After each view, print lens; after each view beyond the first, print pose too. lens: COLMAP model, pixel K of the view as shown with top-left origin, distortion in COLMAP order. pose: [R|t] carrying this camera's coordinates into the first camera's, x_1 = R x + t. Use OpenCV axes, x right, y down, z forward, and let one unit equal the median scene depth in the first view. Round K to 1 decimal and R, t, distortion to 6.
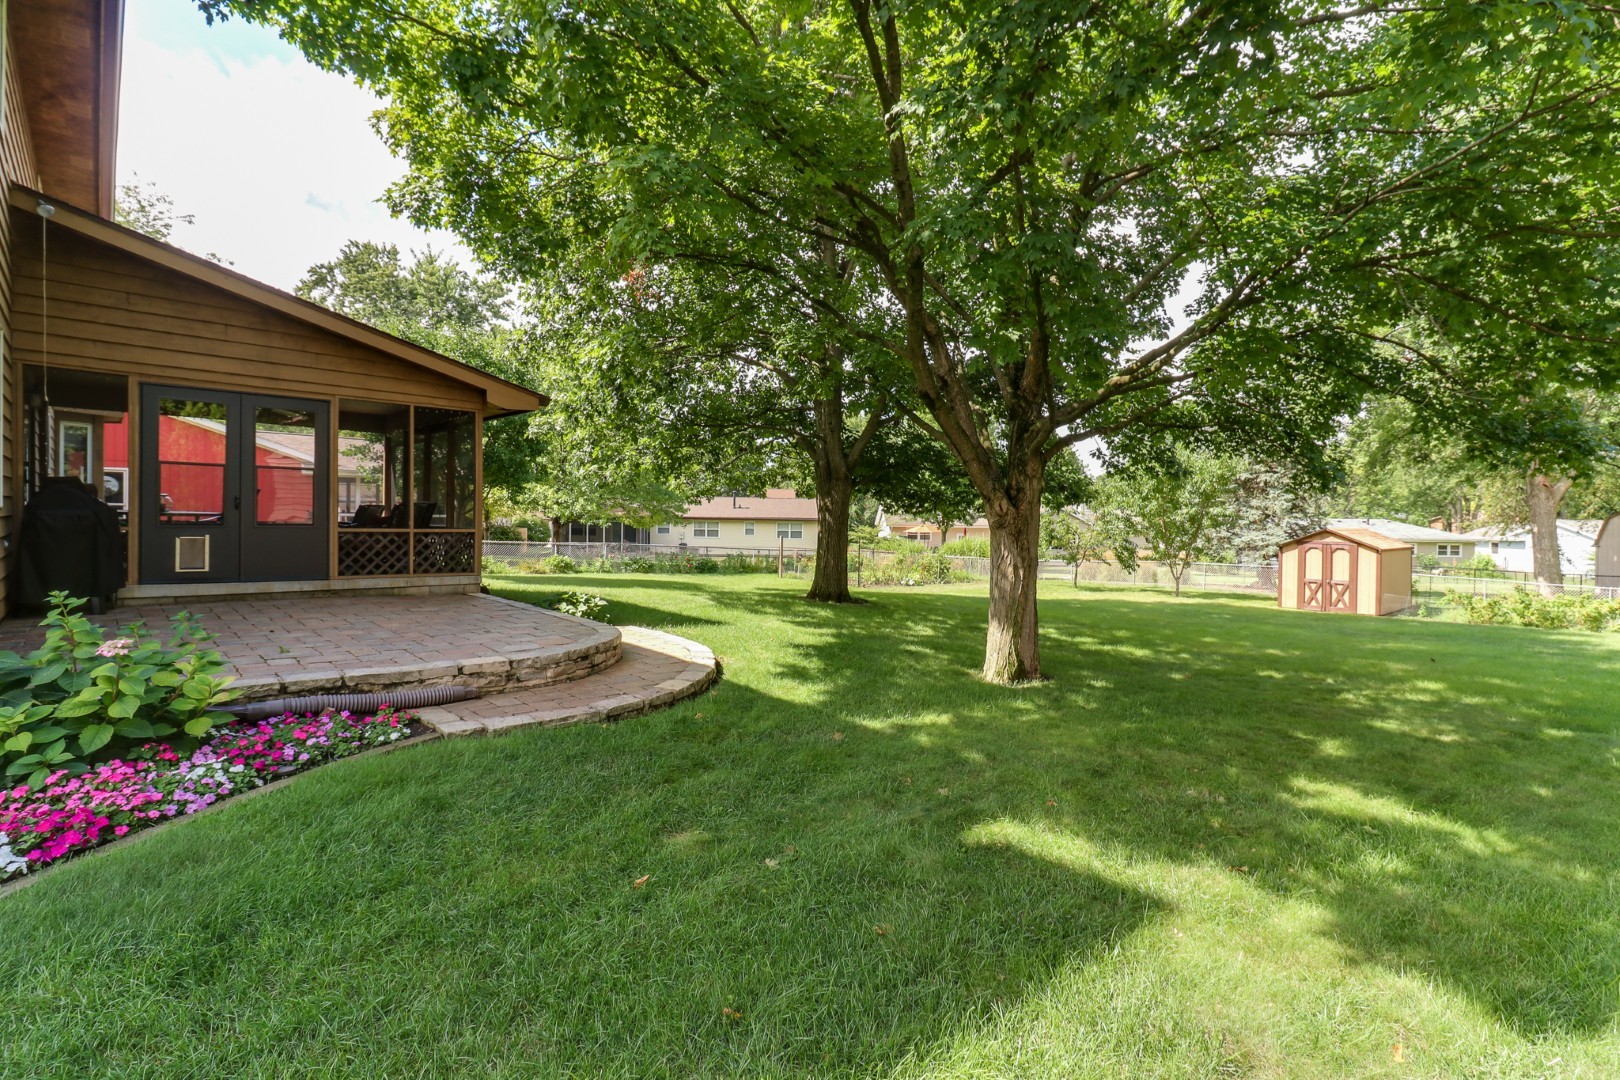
lens RADIAL K [[751.6, 0, 807.8], [0, 751.6, 534.7], [0, 0, 1]] dist [-0.000642, -0.000038]
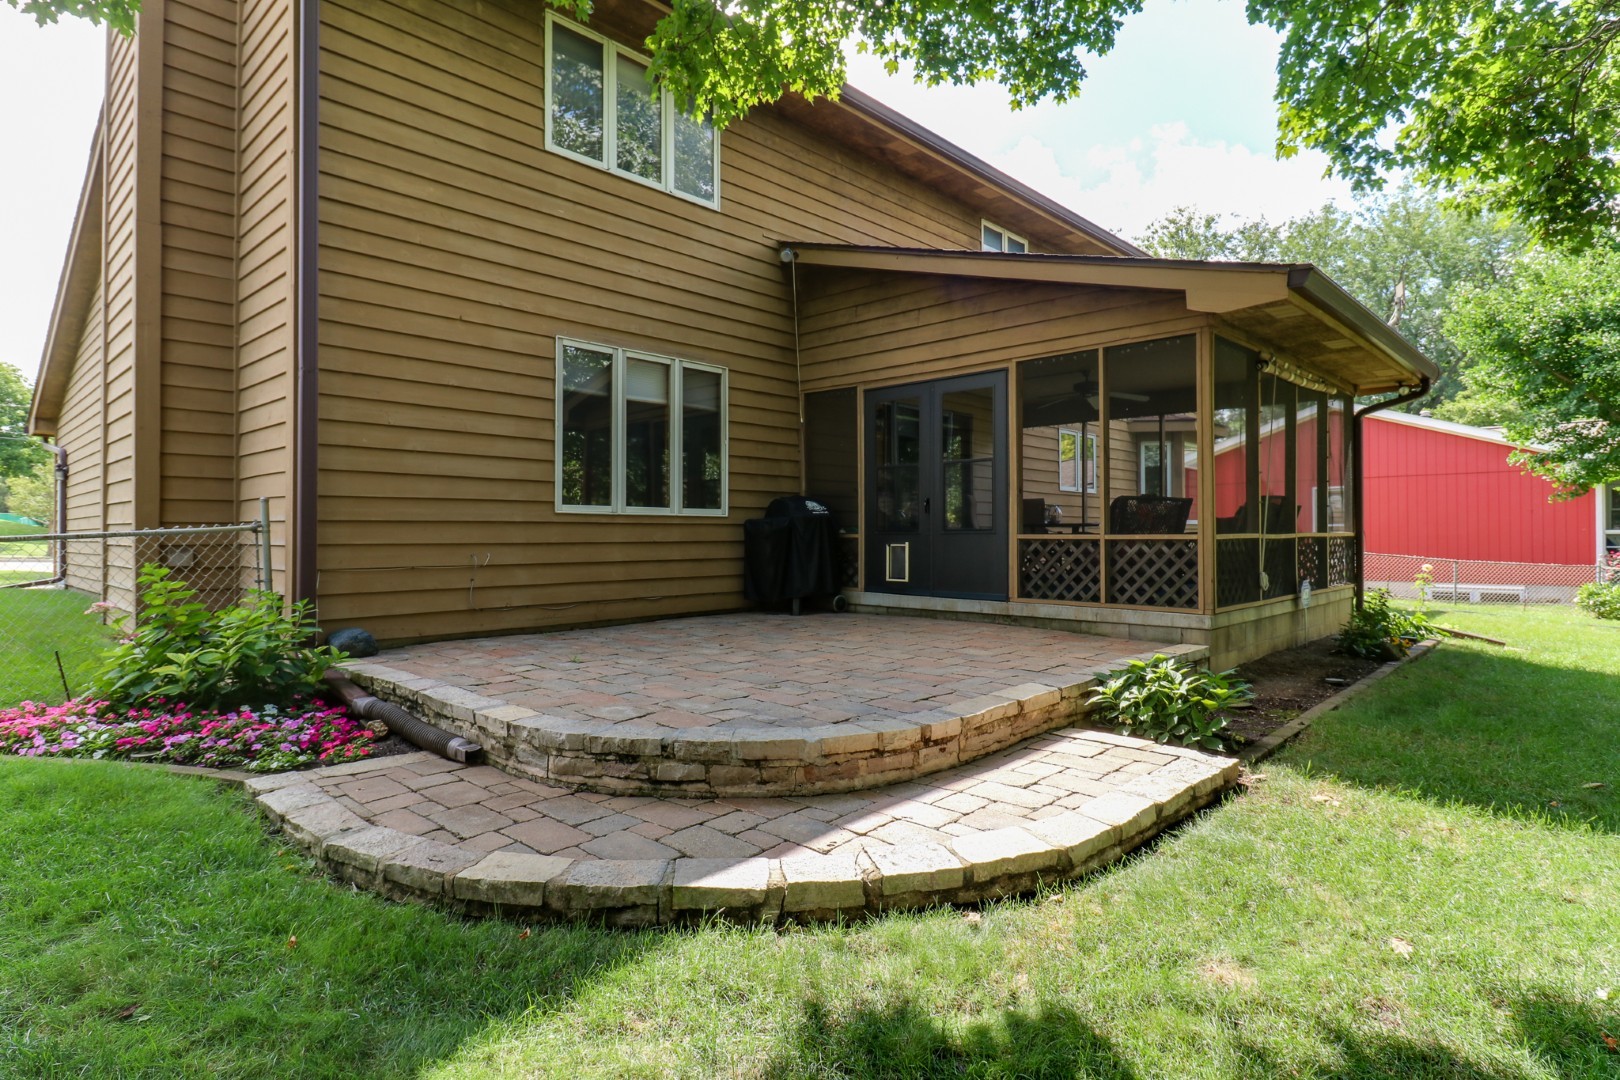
lens RADIAL K [[877.3, 0, 808.2], [0, 877.3, 534.9], [0, 0, 1]] dist [0.001334, 0.000065]
pose [[0.055428, -0.010260, -0.998410, 0.253244], [-0.008770, 0.999904, -0.010762, 0.003707], [0.998424, 0.009353, 0.055332, 0.776376]]
